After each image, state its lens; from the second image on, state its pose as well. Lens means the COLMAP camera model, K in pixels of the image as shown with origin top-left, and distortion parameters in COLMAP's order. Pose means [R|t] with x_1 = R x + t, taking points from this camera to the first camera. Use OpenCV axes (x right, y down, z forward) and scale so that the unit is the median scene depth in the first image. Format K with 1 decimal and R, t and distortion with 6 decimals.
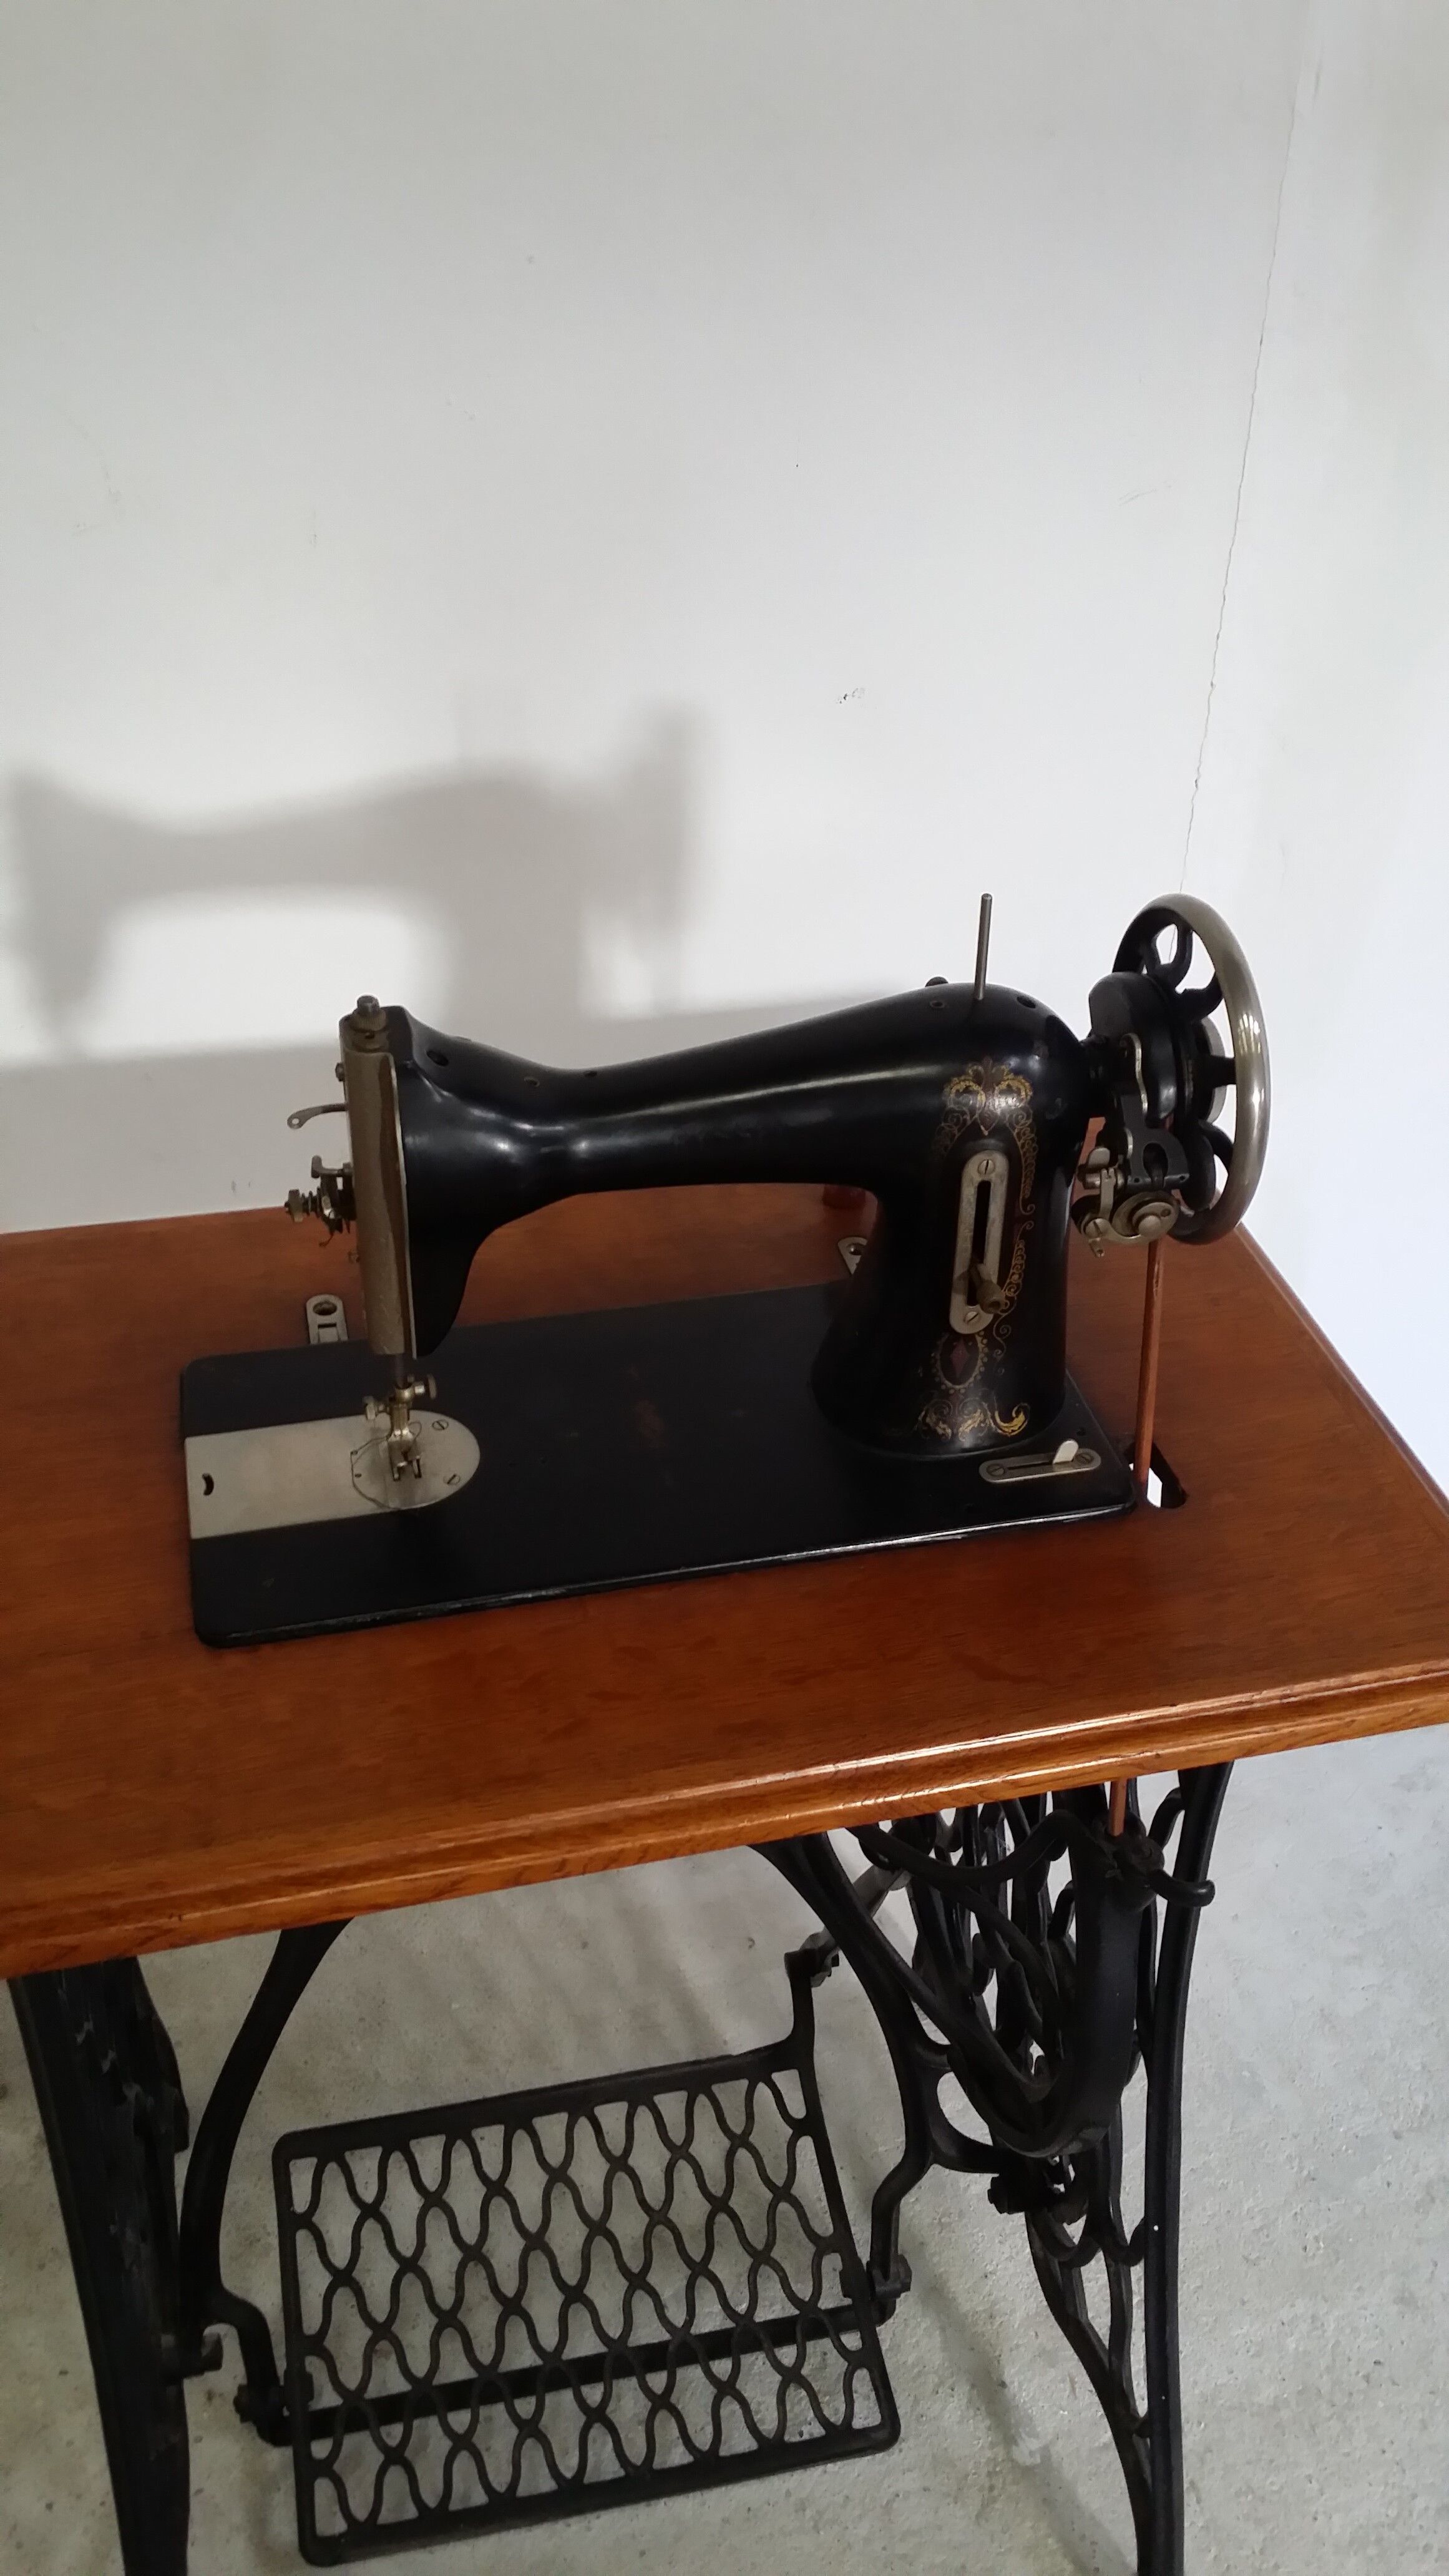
lens RADIAL K [[2297.4, 0, 766.9], [0, 2297.4, 1276.8], [0, 0, 1]] dist [0.084692, -0.195453]
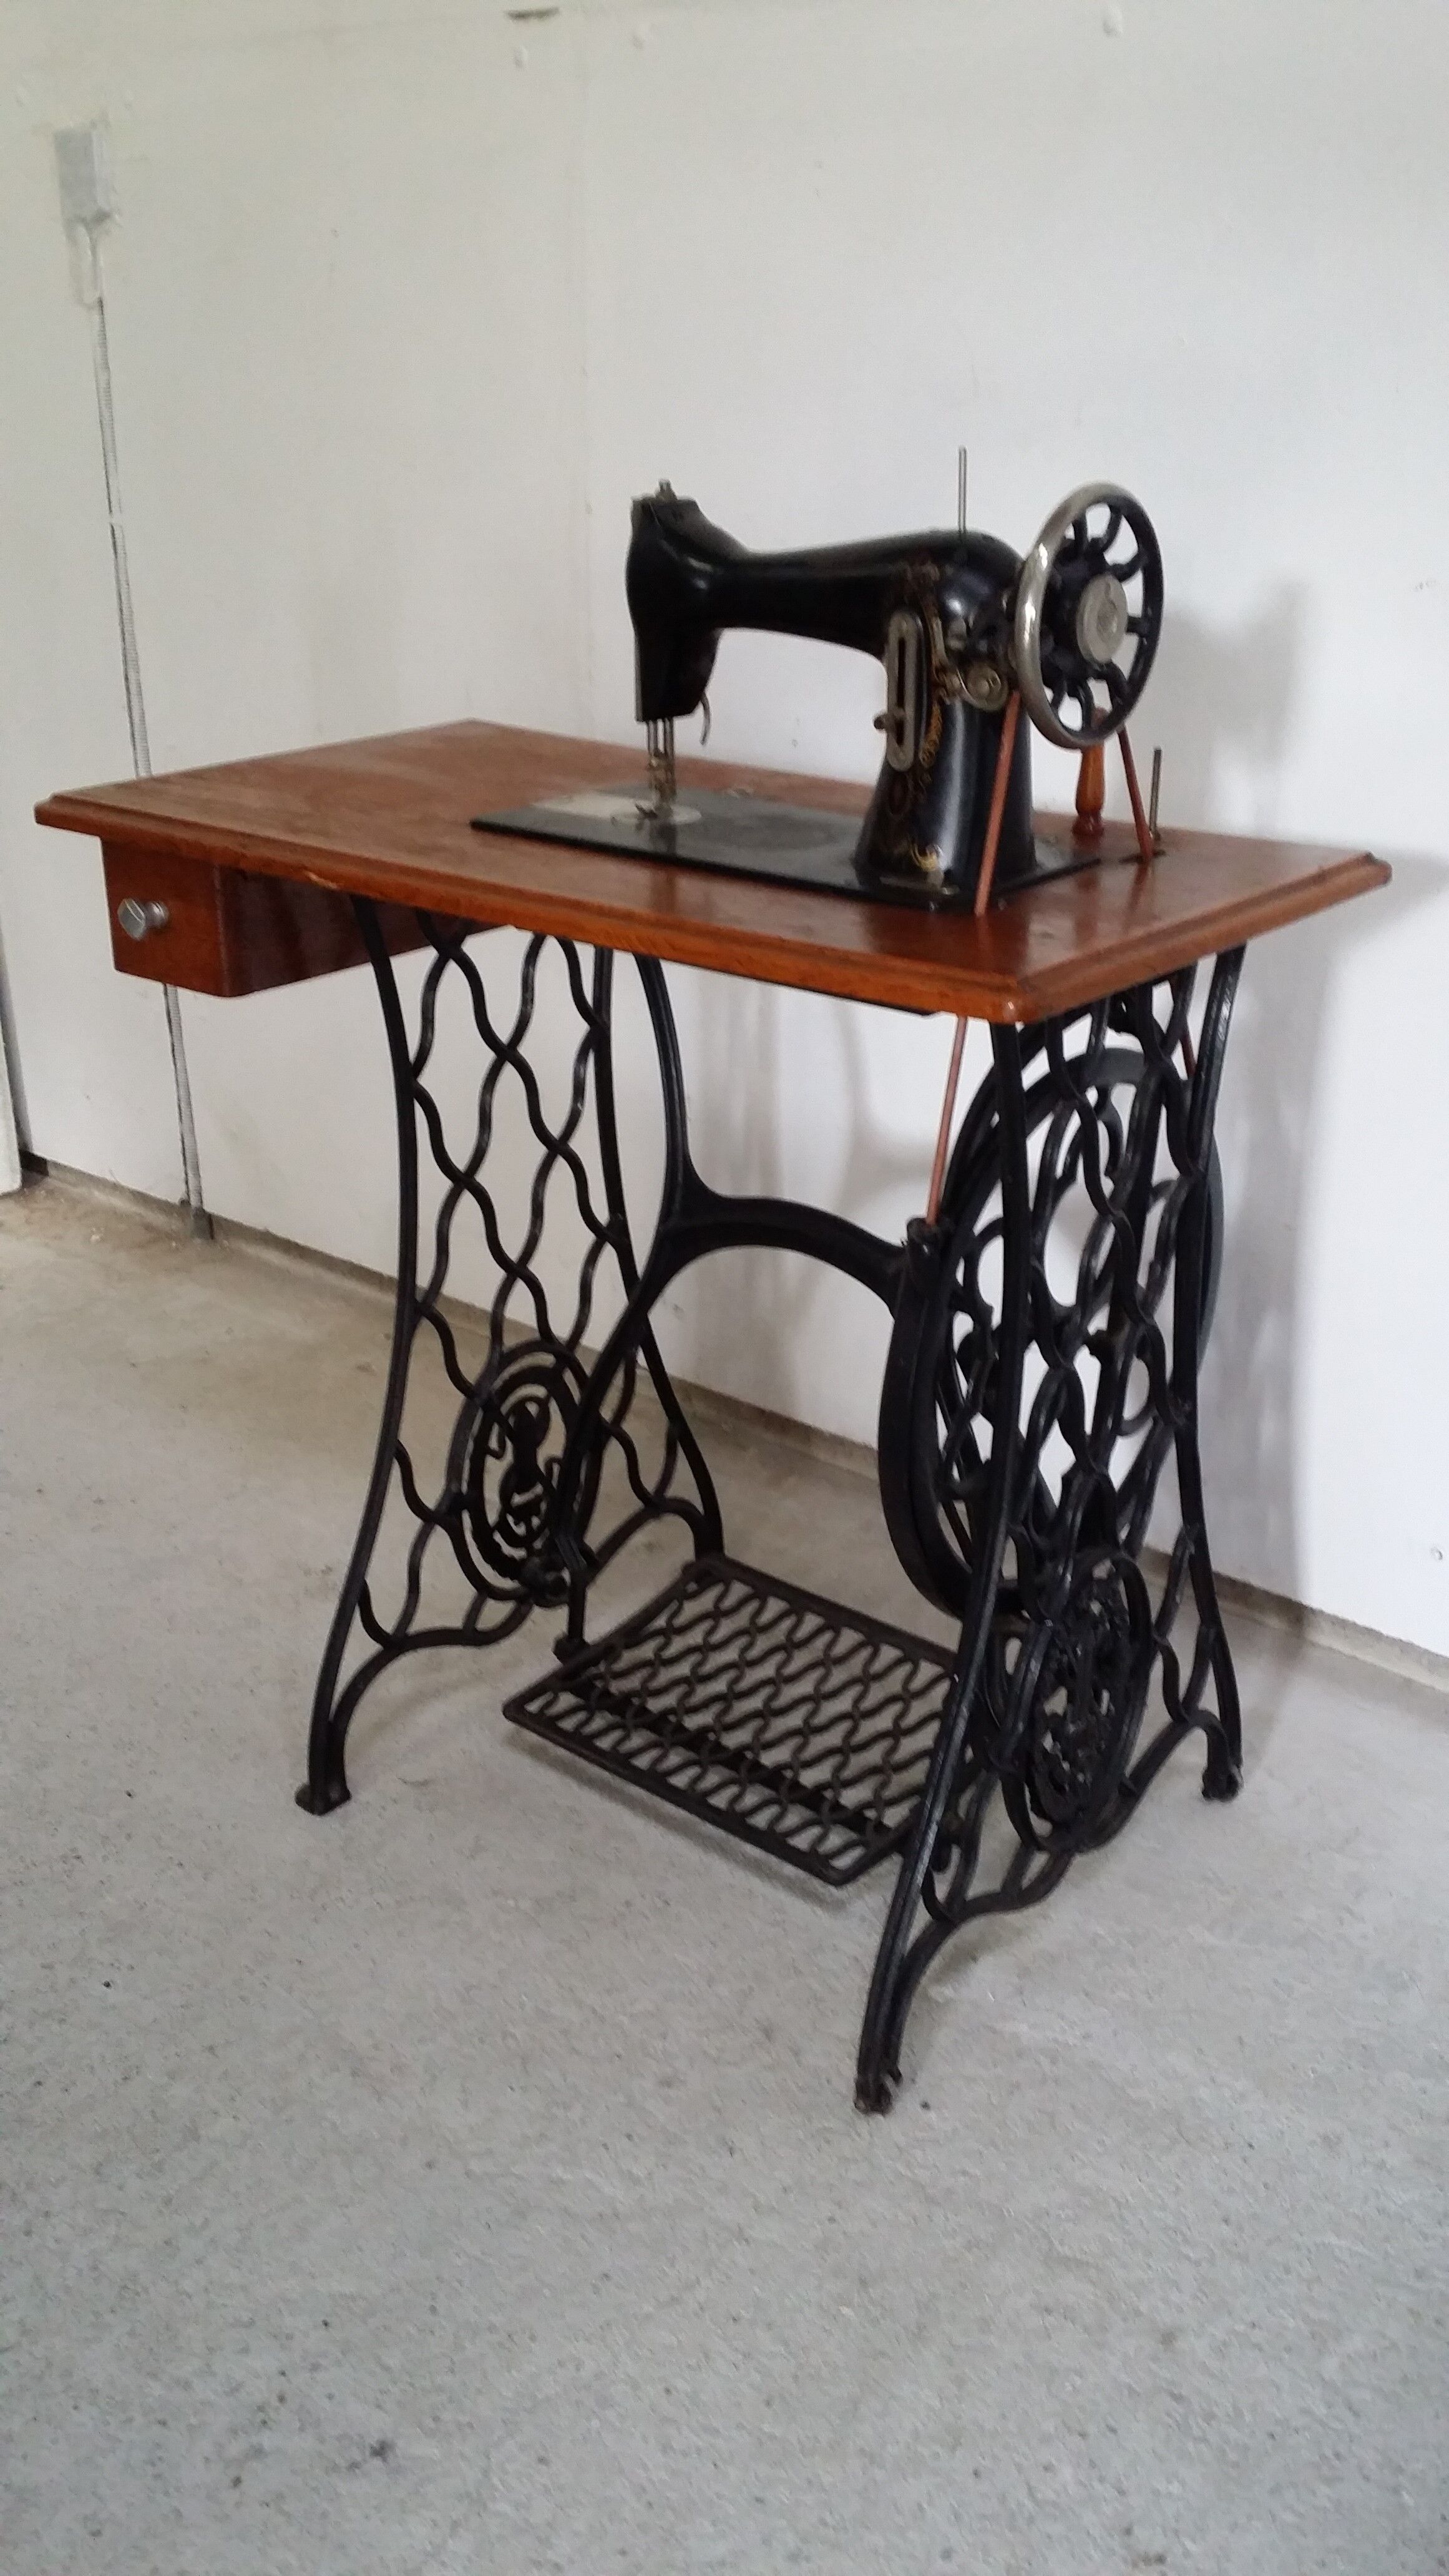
lens RADIAL K [[2297.4, 0, 766.9], [0, 2297.4, 1276.8], [0, 0, 1]] dist [0.084692, -0.195453]
pose [[0.607444, 0.274924, -0.745271, 1.216625], [-0.442438, 0.896298, -0.029978, 0.394133], [0.659743, 0.347946, 0.666087, 0.098845]]
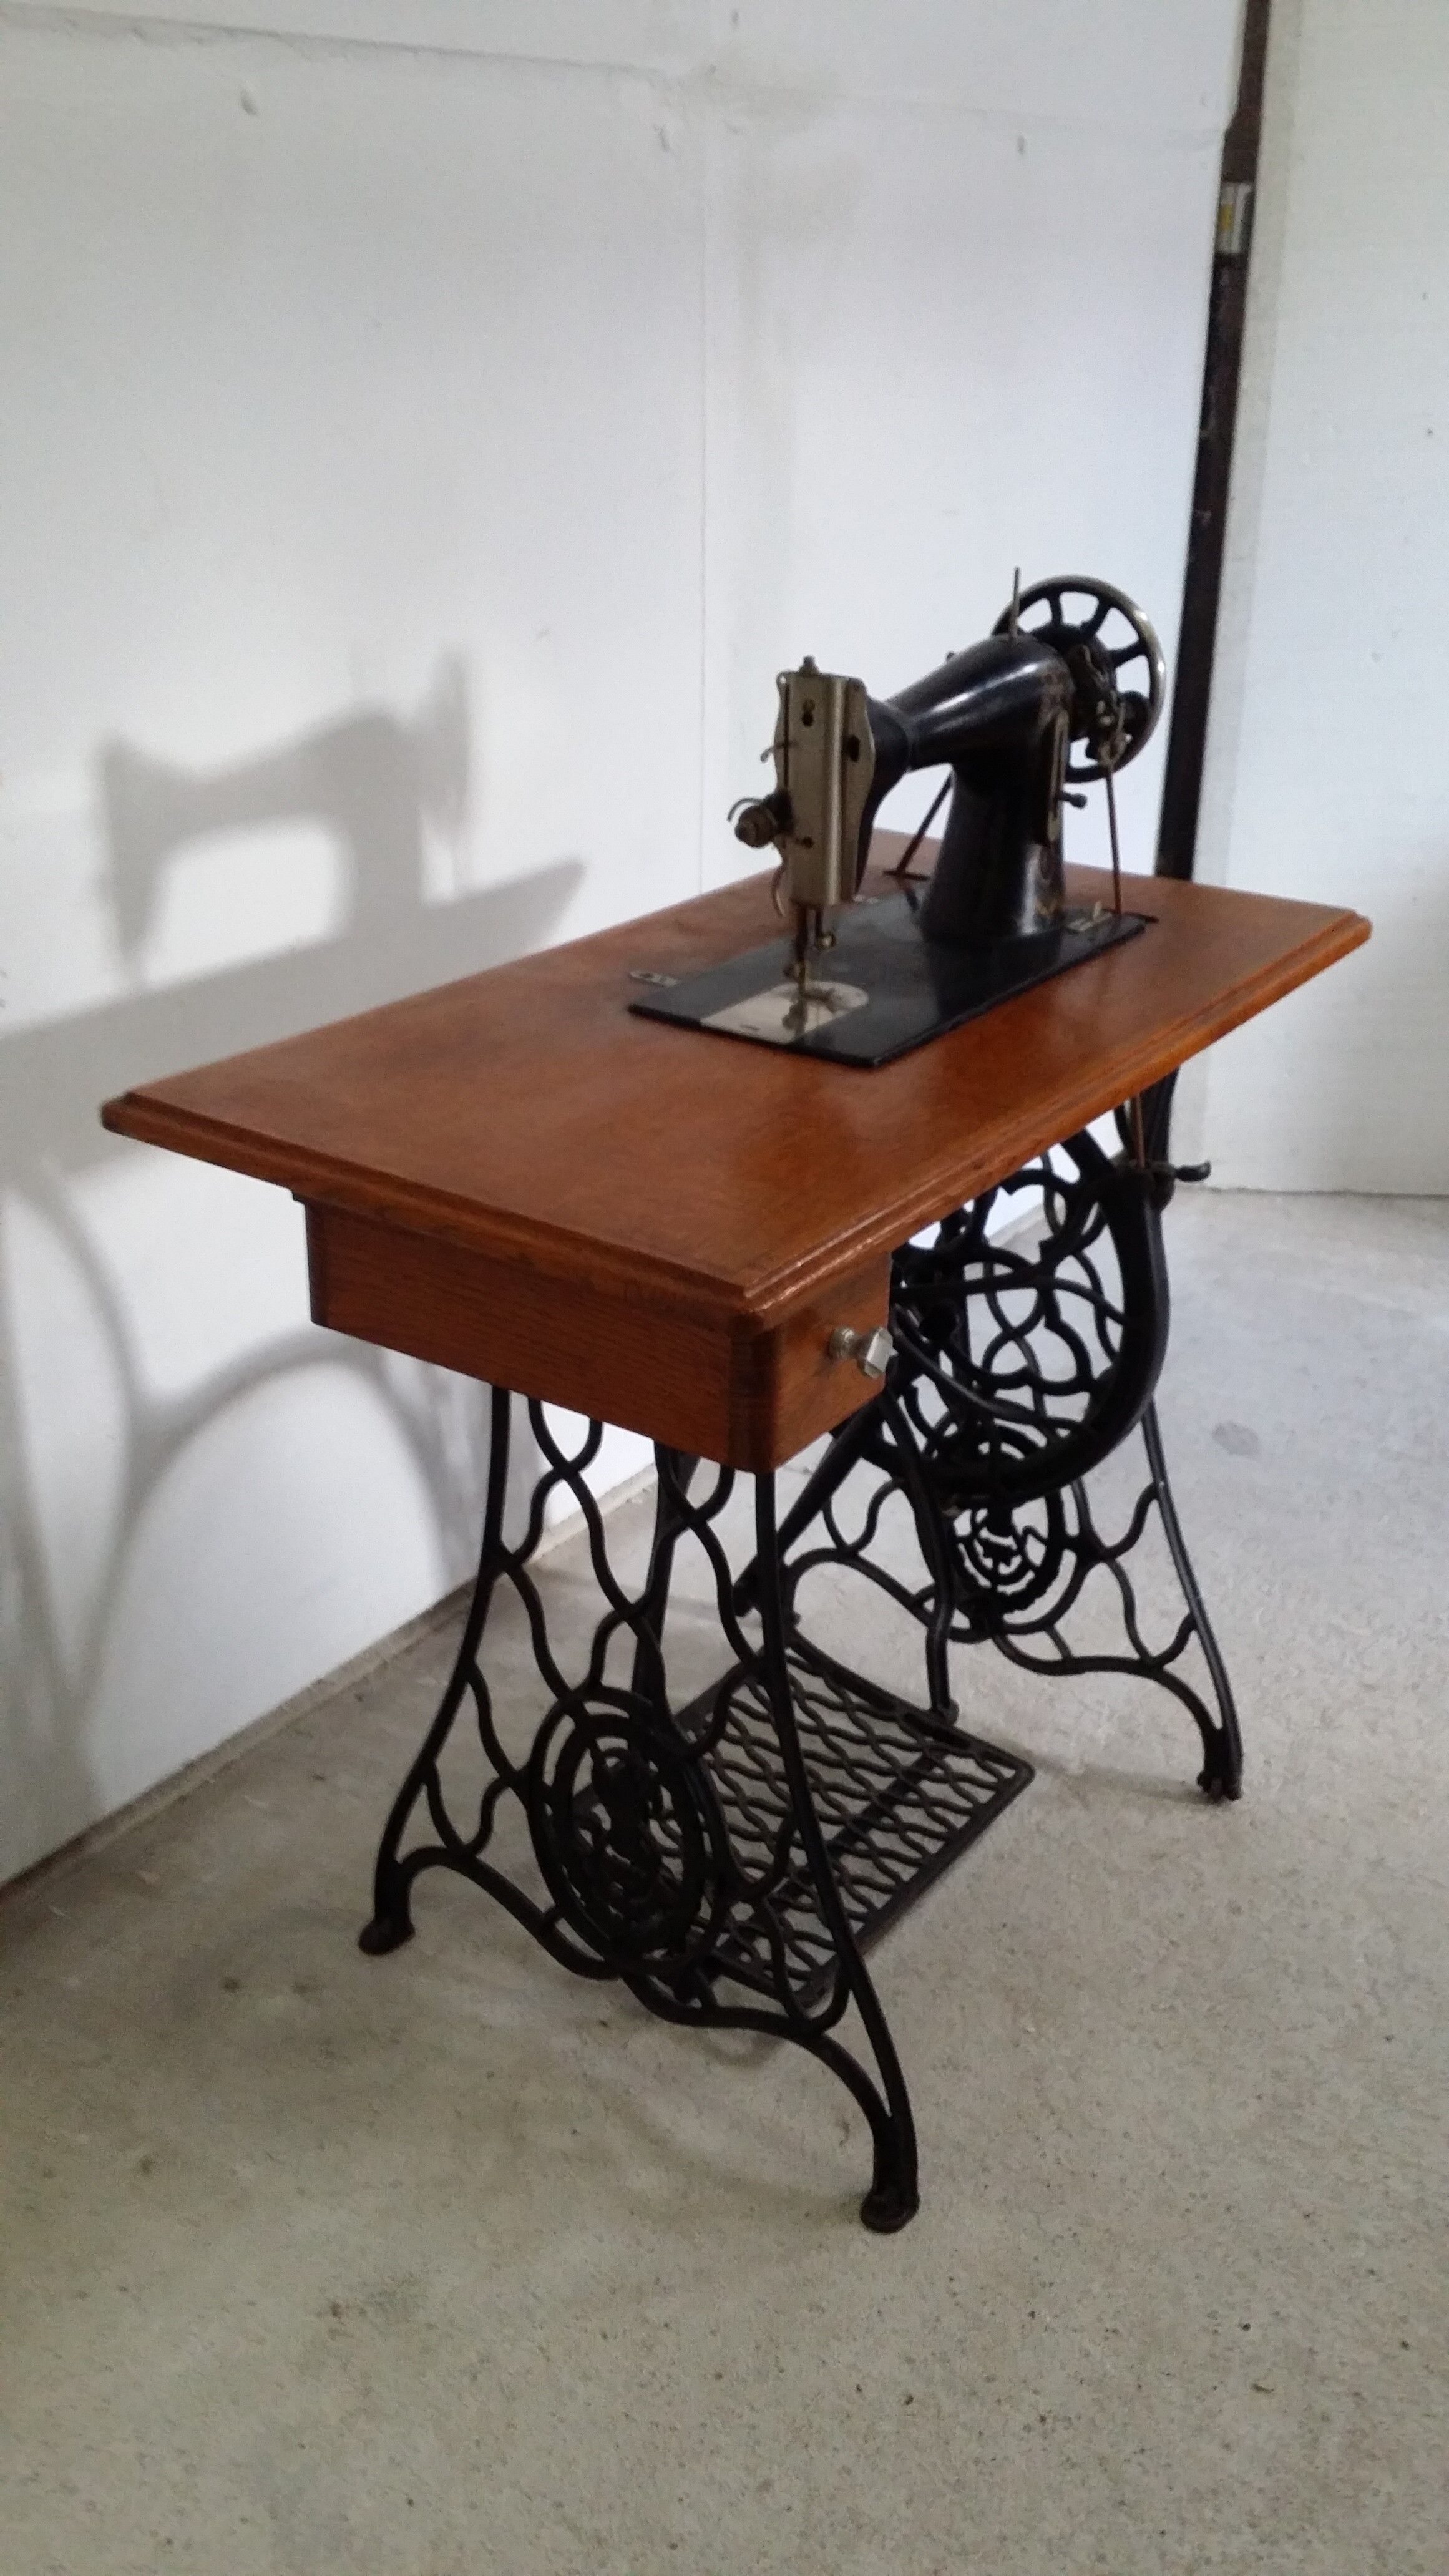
lens RADIAL K [[2297.4, 0, 766.9], [0, 2297.4, 1276.8], [0, 0, 1]] dist [0.084692, -0.195453]
pose [[0.737522, -0.287162, 0.611228, -1.207471], [0.381316, 0.924080, -0.025960, 0.286476], [-0.557369, 0.252217, 0.791029, -0.139901]]
